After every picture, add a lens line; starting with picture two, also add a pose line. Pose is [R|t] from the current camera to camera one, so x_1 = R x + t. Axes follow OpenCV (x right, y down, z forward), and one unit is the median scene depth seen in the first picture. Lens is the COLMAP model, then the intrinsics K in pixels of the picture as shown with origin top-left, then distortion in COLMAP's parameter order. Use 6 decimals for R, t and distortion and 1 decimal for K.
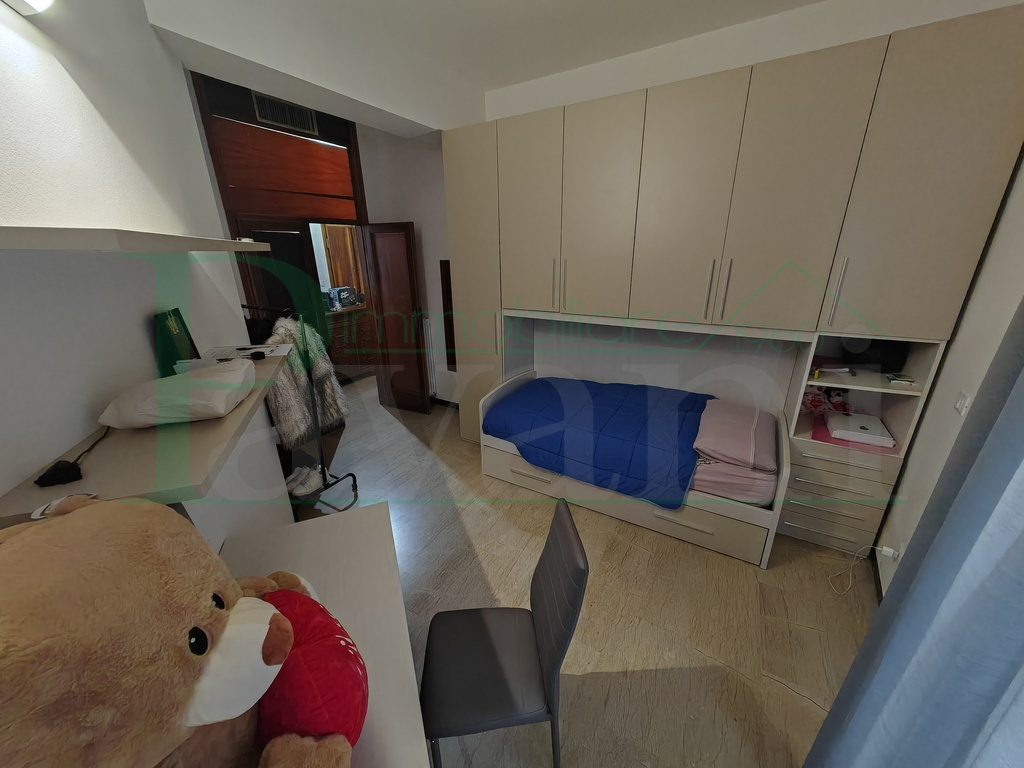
lens RADIAL K [[383.3, 0, 511.3], [0, 383.3, 383.2], [0, 0, 1]] dist [0.000692, 0.000466]
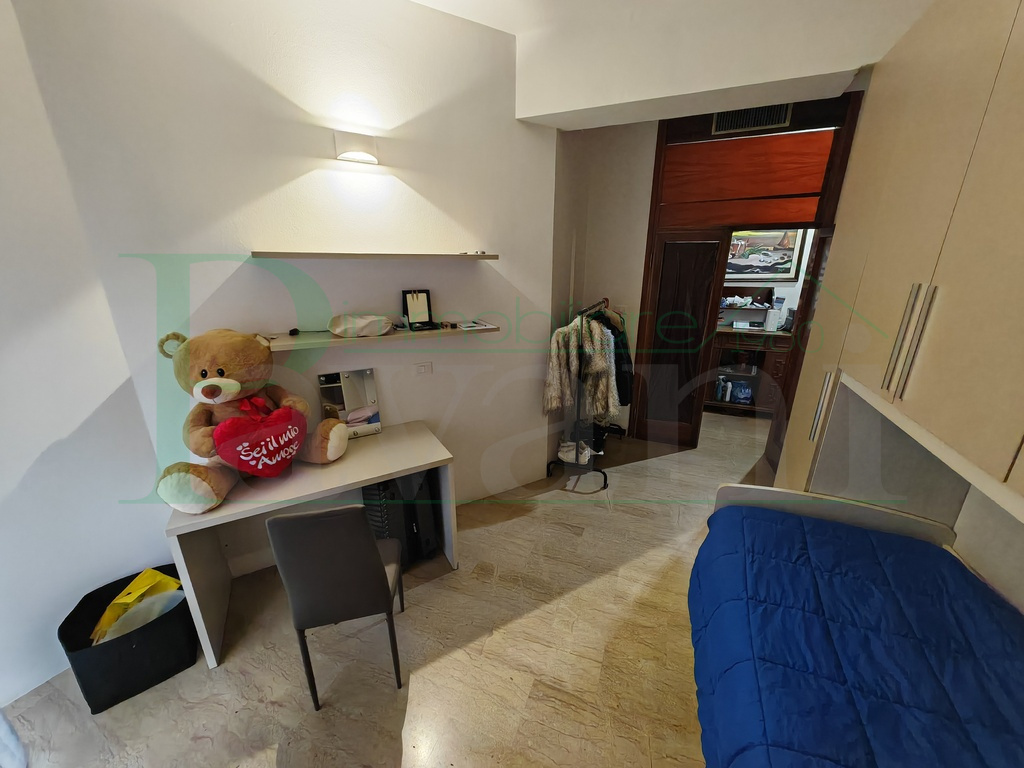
lens RADIAL K [[383.3, 0, 511.3], [0, 383.3, 383.2], [0, 0, 1]] dist [0.000692, 0.000466]
pose [[0.126791, 0.300176, -0.945420, 0.496363], [-0.339085, 0.908810, 0.243077, -0.160732], [0.932172, 0.289758, 0.217014, 0.514902]]
